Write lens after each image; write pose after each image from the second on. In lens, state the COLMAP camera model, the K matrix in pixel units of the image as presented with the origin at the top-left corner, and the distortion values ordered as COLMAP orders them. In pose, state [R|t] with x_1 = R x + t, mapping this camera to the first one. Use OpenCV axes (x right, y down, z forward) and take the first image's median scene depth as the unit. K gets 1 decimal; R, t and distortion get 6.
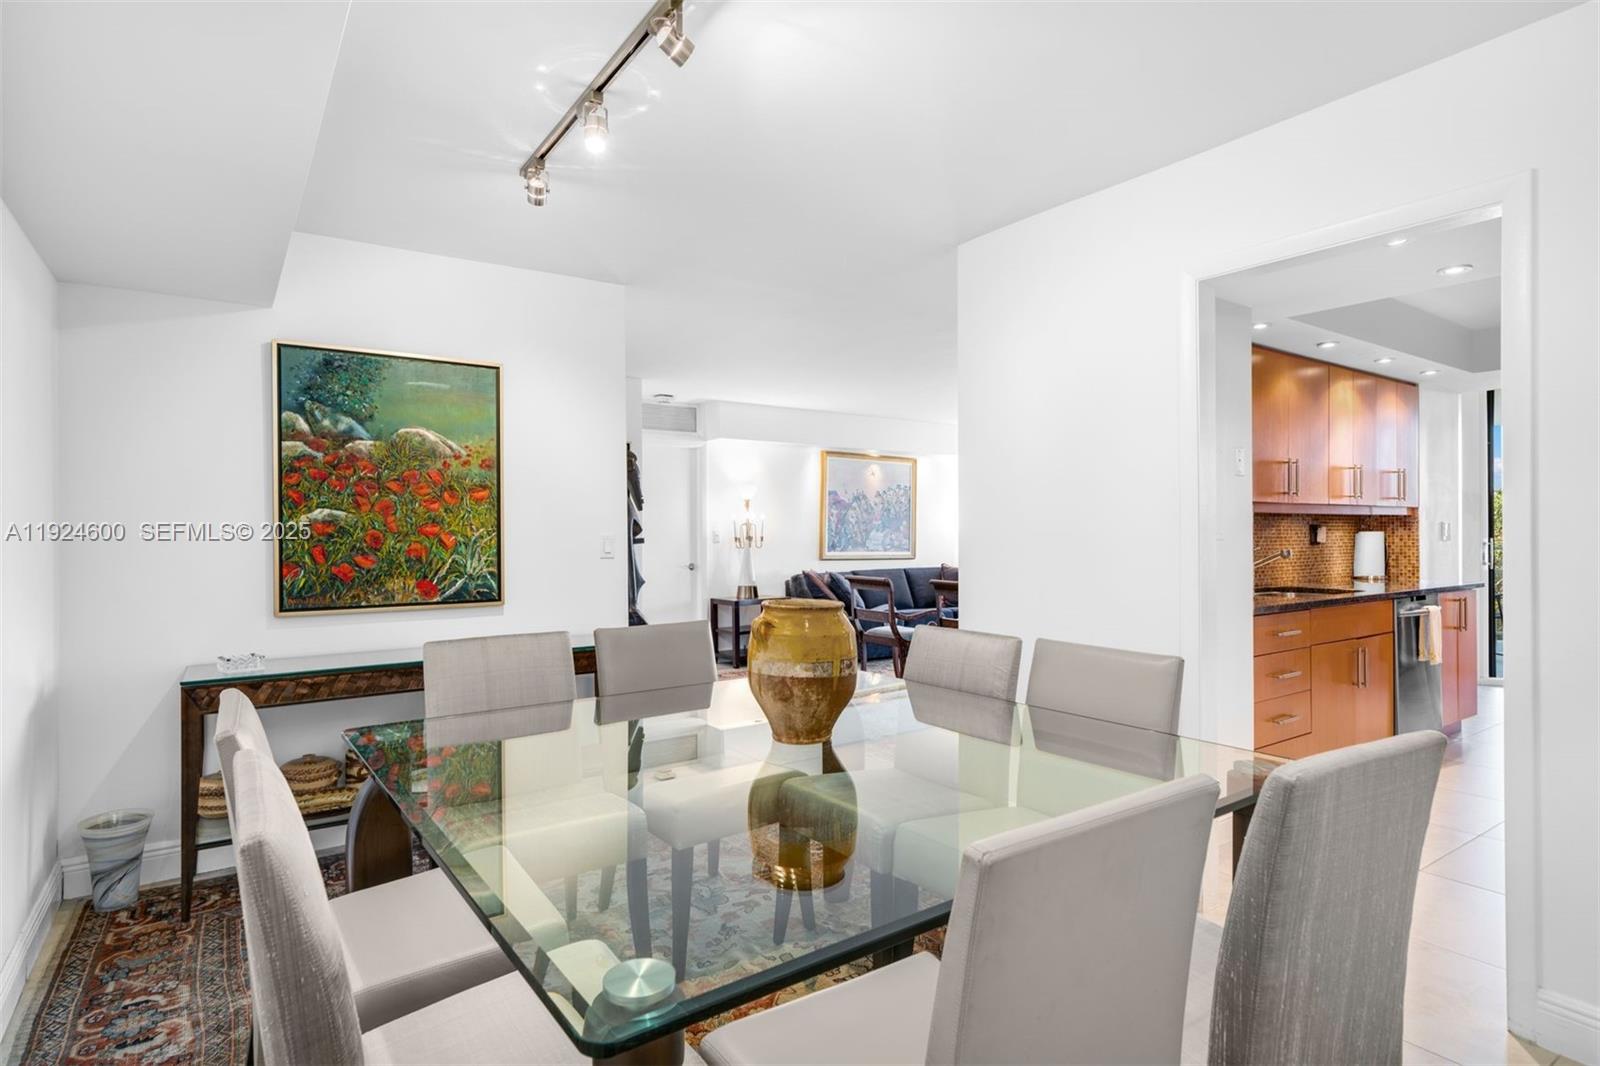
lens RADIAL K [[830.9, 0, 789.8], [0, 830.9, 534.1], [0, 0, 1]] dist [0.019716, 0.000406]
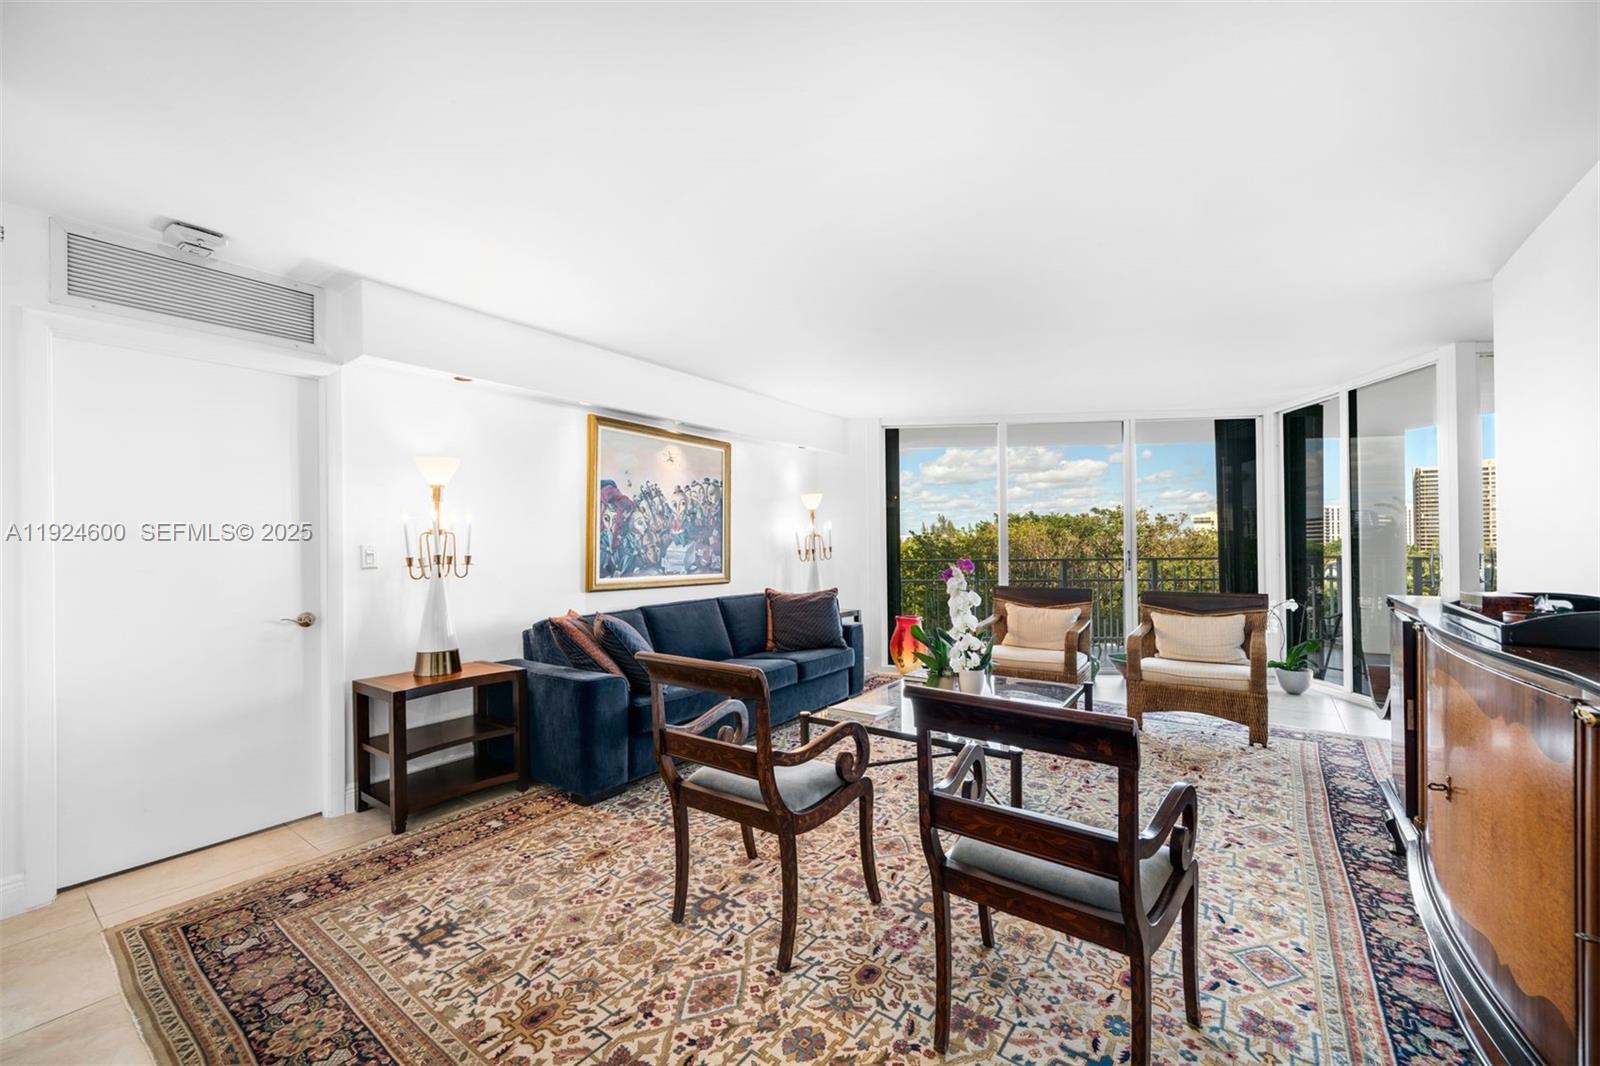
lens RADIAL K [[635.7, 0, 806.1], [0, 635.7, 538.6], [0, 0, 1]] dist [-0.000251, -0.000083]
pose [[0.940845, -0.003762, 0.338816, 0.029391], [0.008252, 0.999896, -0.011811, -0.001379], [-0.338737, 0.013908, 0.940778, 0.495457]]
